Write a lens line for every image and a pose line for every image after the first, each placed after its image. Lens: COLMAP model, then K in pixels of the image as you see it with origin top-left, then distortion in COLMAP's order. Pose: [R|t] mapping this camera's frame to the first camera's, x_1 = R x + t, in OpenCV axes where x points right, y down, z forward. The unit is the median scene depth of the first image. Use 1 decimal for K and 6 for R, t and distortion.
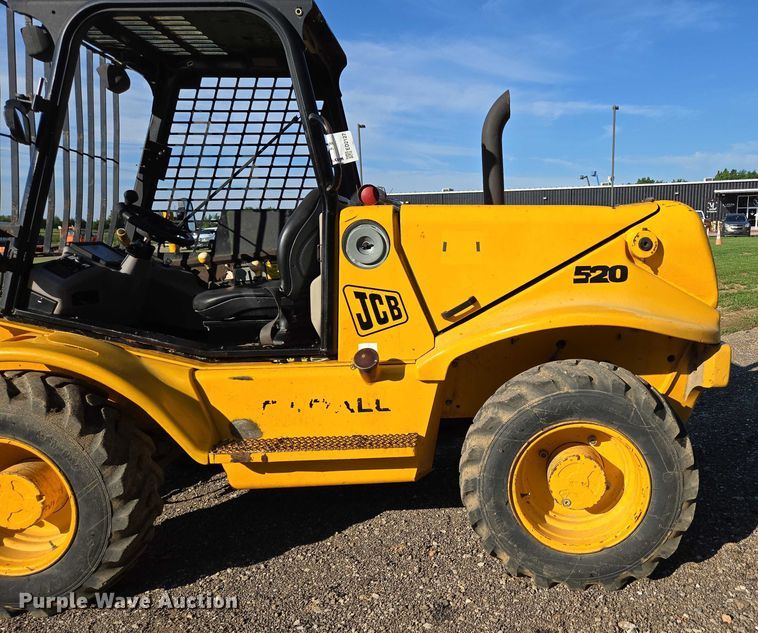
lens RADIAL K [[652.4, 0, 490.4], [0, 652.4, 363.5], [0, 0, 1]] dist [0.083934, -0.071702]
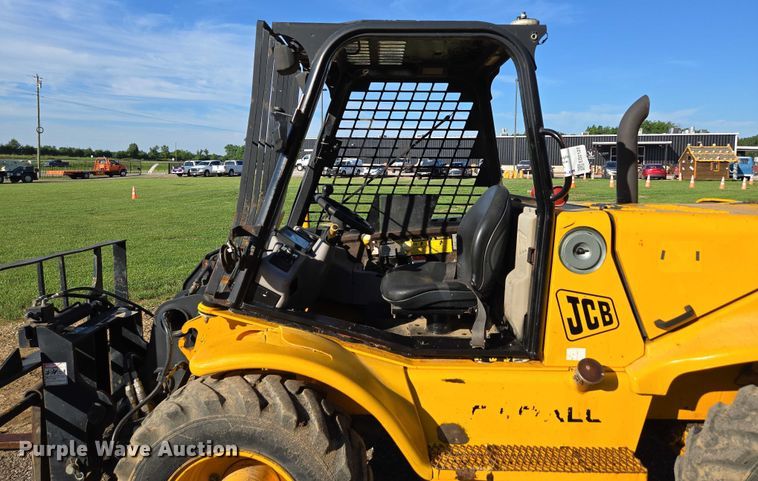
lens RADIAL K [[508.5, 0, 382.0], [0, 508.5, 198.3], [0, 0, 1]] dist [0.071902, -0.053732]
pose [[0.998451, 0.030057, -0.046812, -0.451446], [-0.036053, 0.990456, -0.133028, -0.141199], [0.042367, 0.134509, 0.990006, 0.191219]]
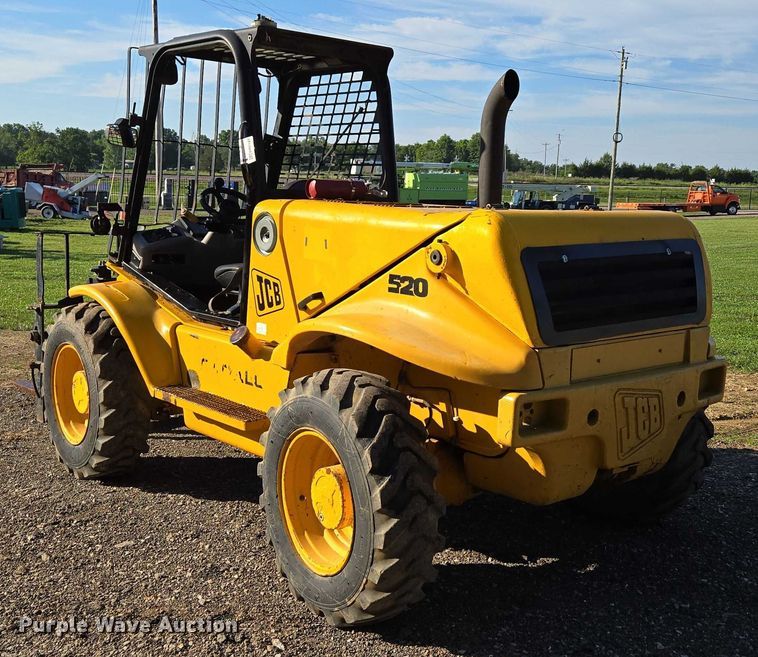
lens RADIAL K [[969.5, 0, 362.5], [0, 969.5, 325.0], [0, 0, 1]] dist [0.043488, 0.000000]
pose [[0.605901, 0.148233, -0.781608, 1.176534], [-0.193257, 0.980483, 0.036138, -0.119209], [0.771710, 0.129155, 0.622722, 0.128655]]
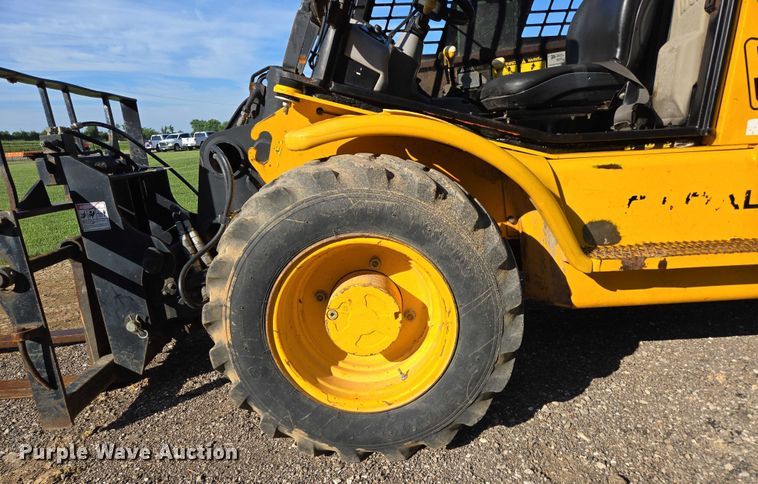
lens RADIAL K [[515.7, 0, 383.0], [0, 515.7, 286.1], [0, 0, 1]] dist [0.037666, -0.016832]
pose [[0.999742, -0.019843, -0.011011, -0.634534], [0.020685, 0.996376, 0.082505, 0.106644], [0.009334, -0.082711, 0.996530, 0.360900]]
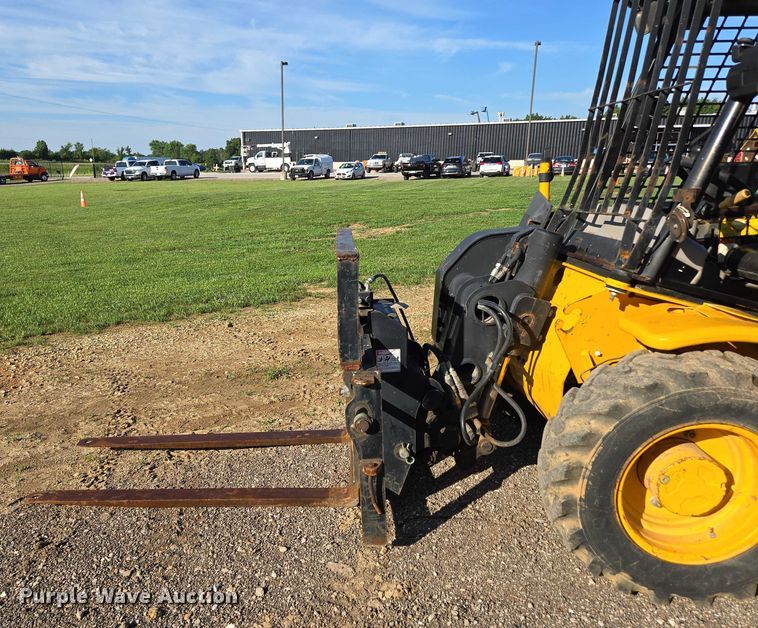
lens RADIAL K [[604.2, 0, 314.1], [0, 604.2, 328.4], [0, 0, 1]] dist [0.053575, -0.022339]
pose [[0.996473, 0.032368, -0.077424, -1.098550], [-0.027300, 0.997470, 0.065639, -0.053853], [0.079352, -0.063294, 0.994835, 0.101844]]
